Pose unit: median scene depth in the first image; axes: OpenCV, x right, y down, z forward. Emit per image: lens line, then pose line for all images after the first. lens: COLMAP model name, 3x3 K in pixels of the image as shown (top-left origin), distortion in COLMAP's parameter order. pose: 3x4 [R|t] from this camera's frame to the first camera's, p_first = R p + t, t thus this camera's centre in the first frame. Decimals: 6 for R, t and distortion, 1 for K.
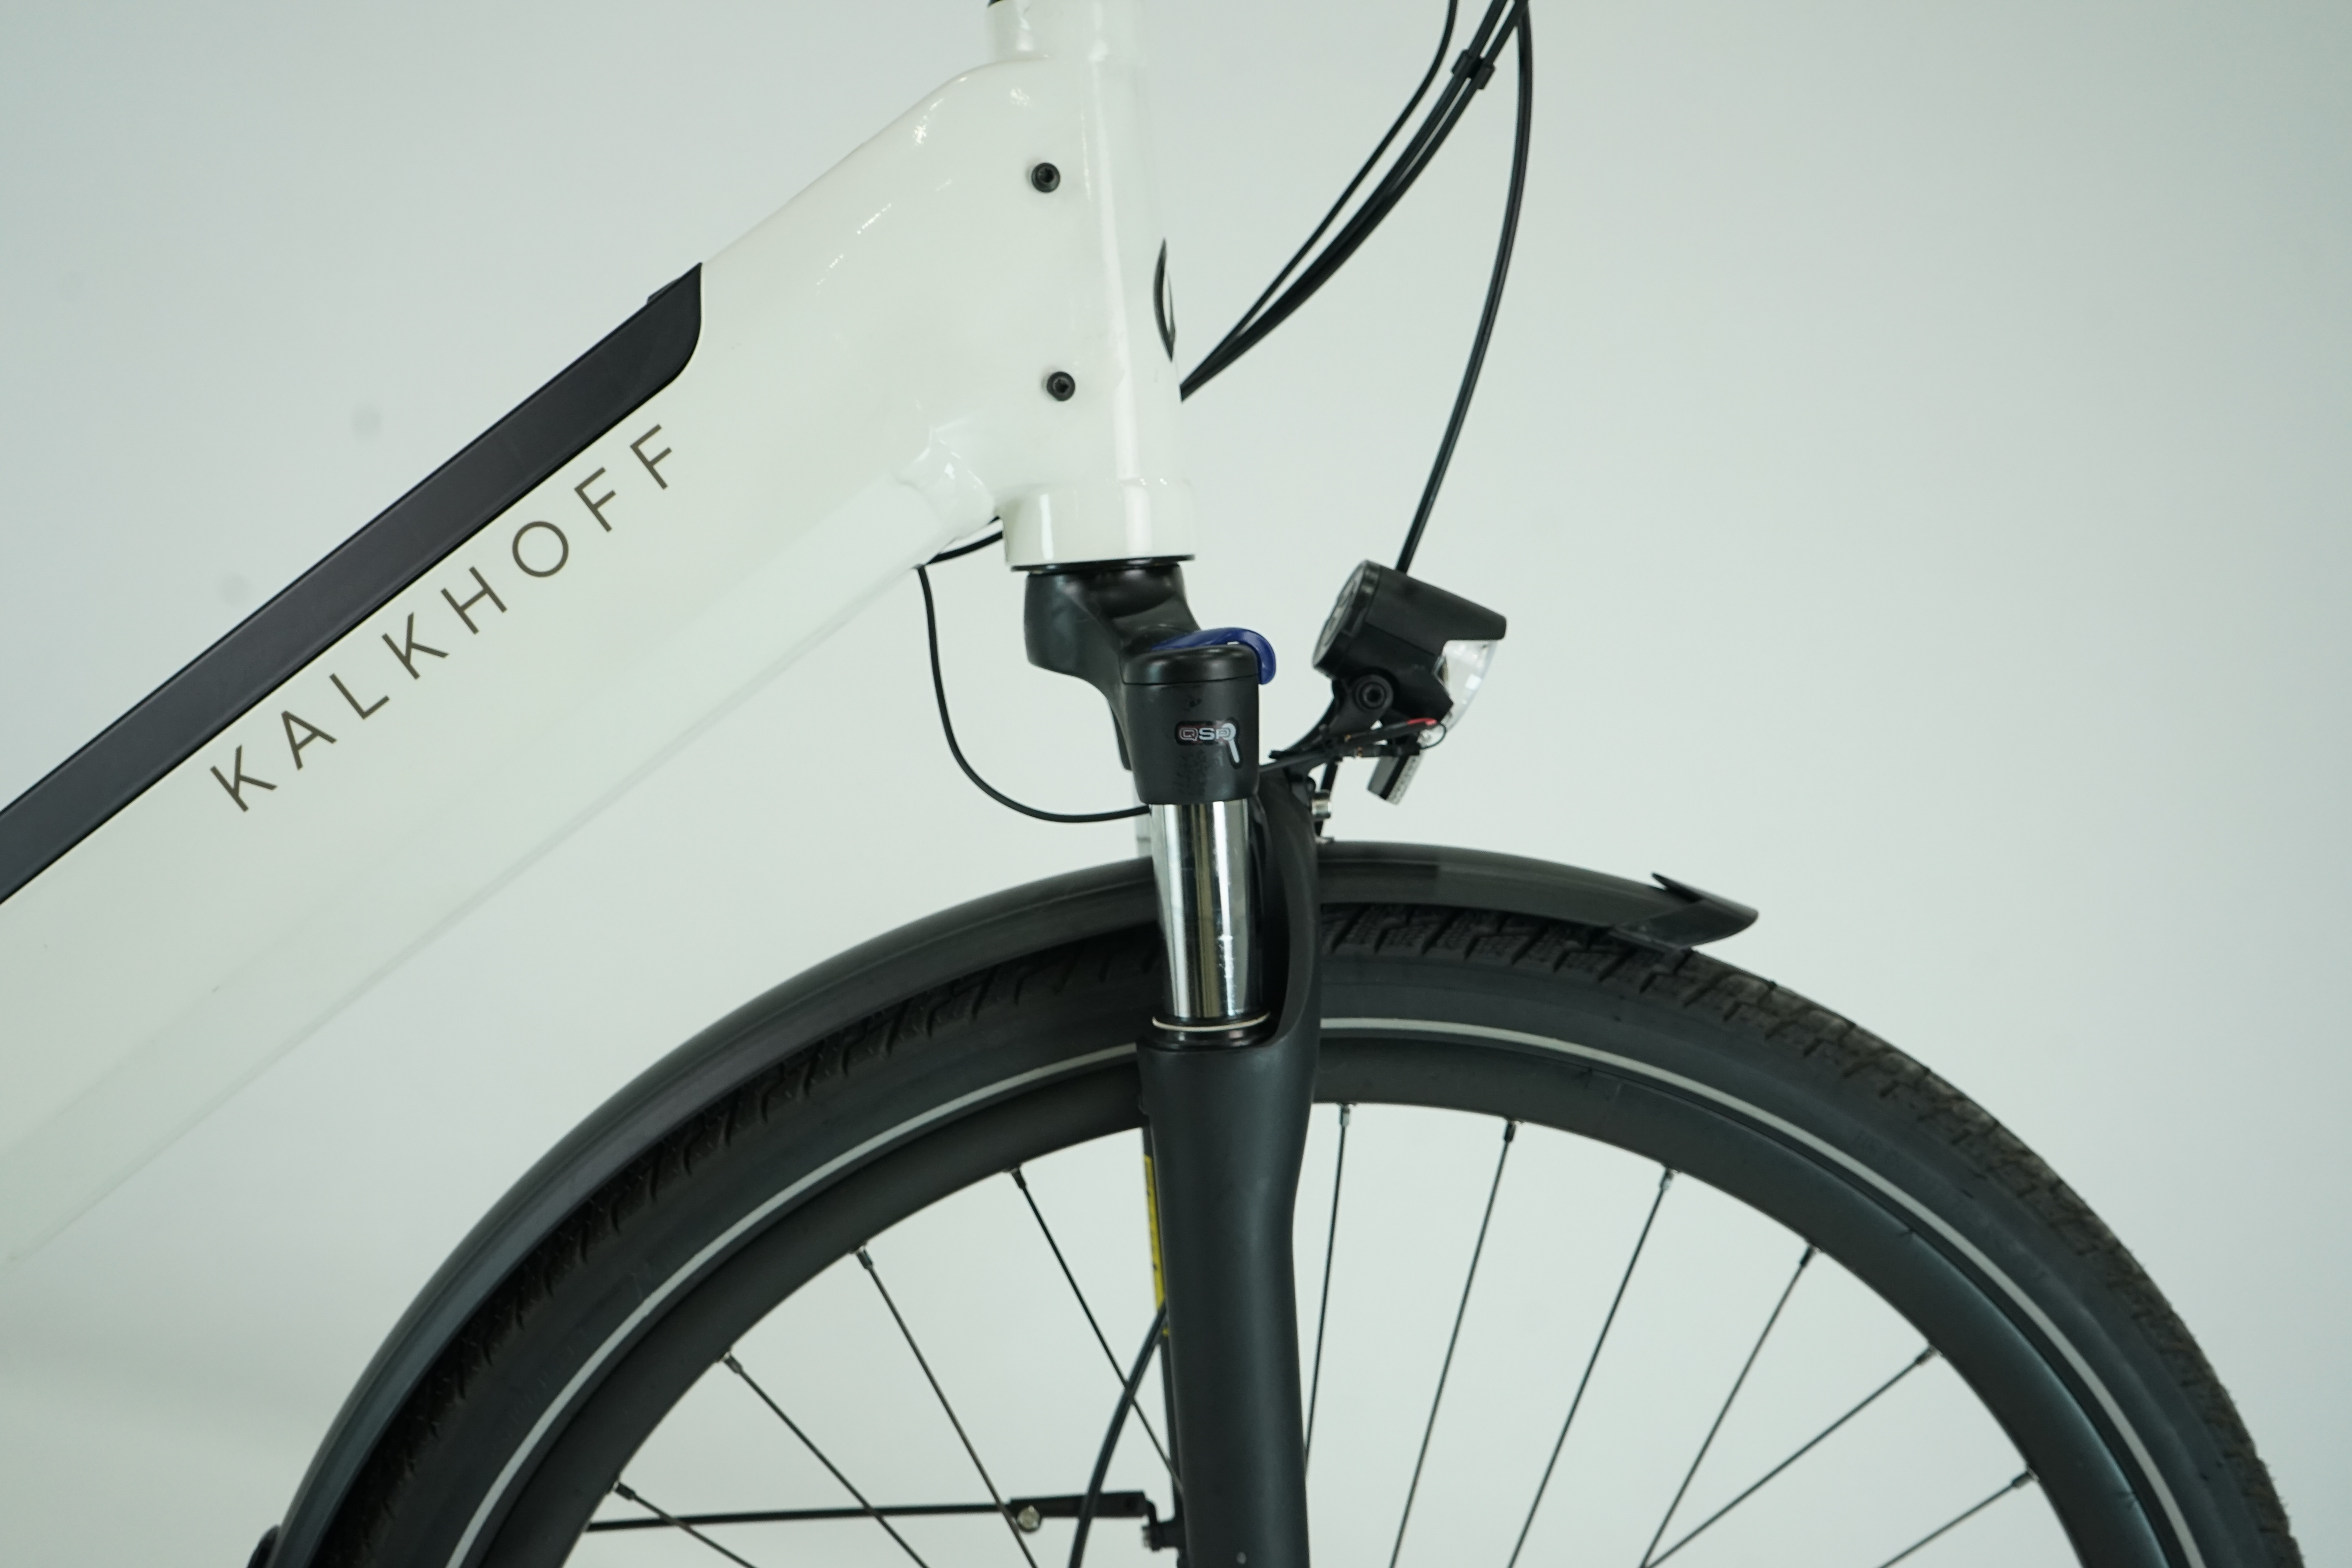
lens RADIAL K [[2244.6, 0, 1177.7], [0, 2244.6, 782.7], [0, 0, 1]] dist [-0.009280, 0.000000]
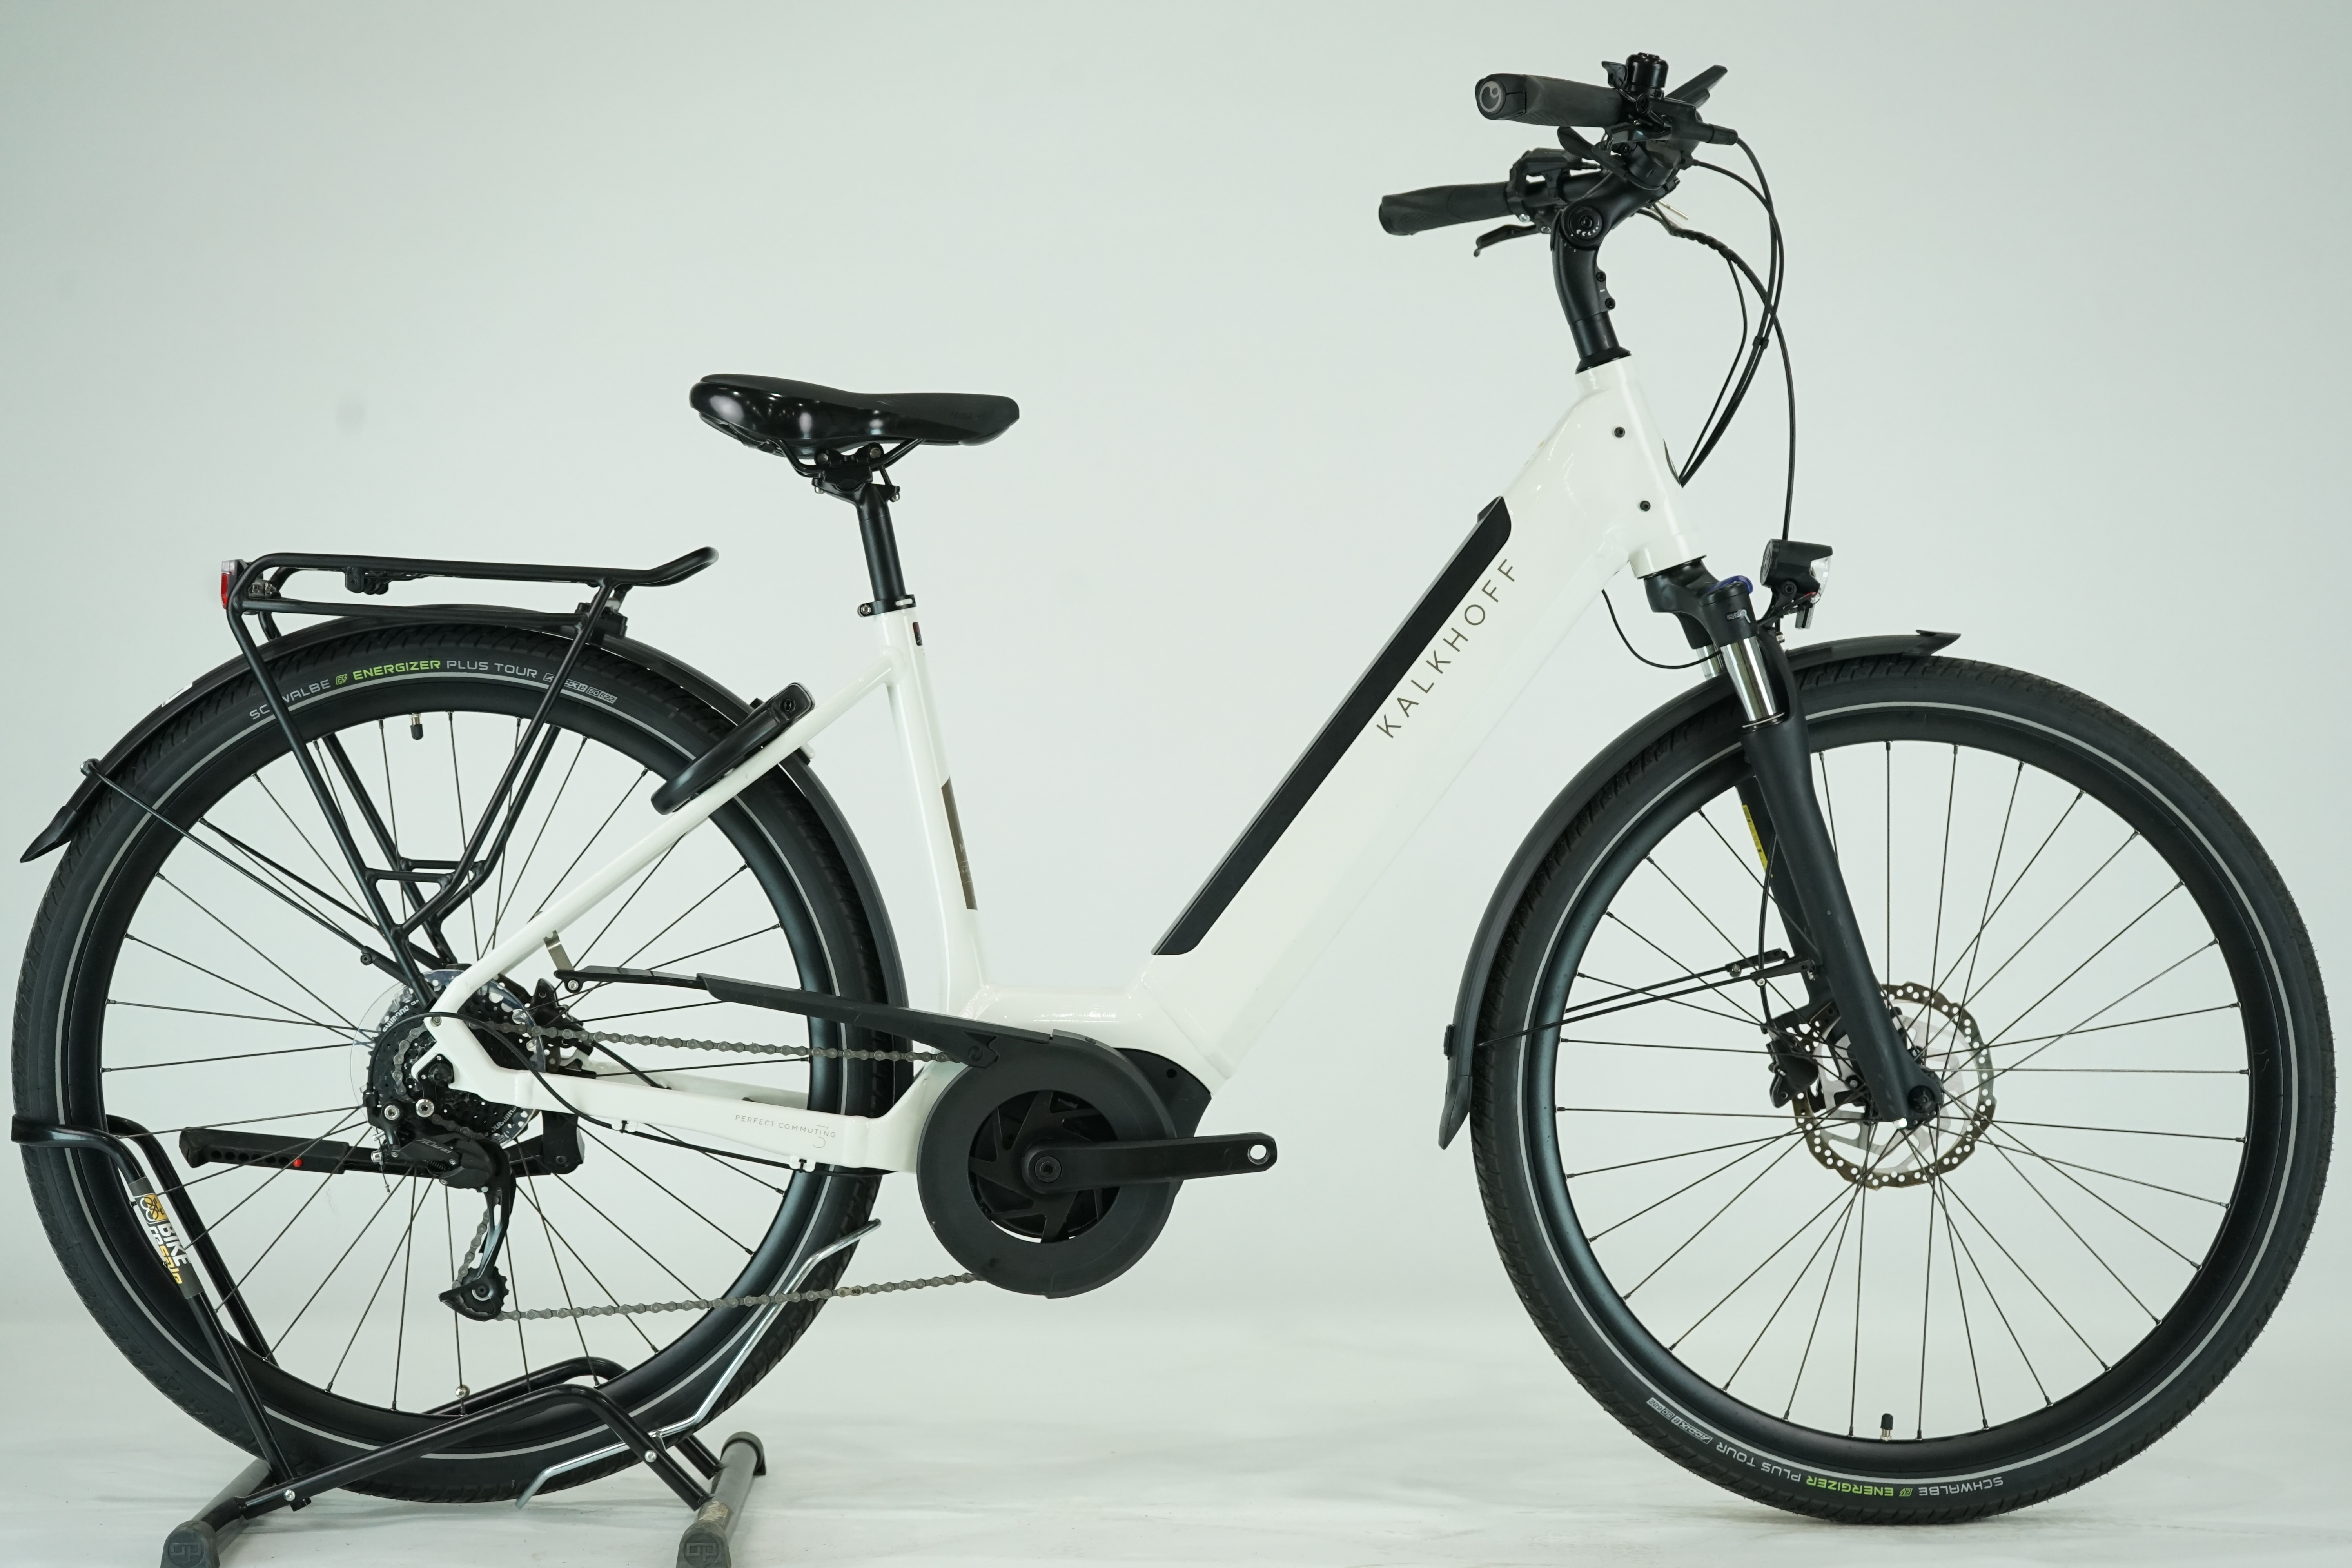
lens RADIAL K [[3719.2, 0, 1175.1], [0, 3719.2, 789.4], [0, 0, 1]] dist [0.048645, 0.000000]
pose [[0.966056, -0.257837, -0.015999, -0.580217], [0.256251, 0.964278, -0.067114, 0.287009], [0.032732, 0.060736, 0.997617, -3.249211]]
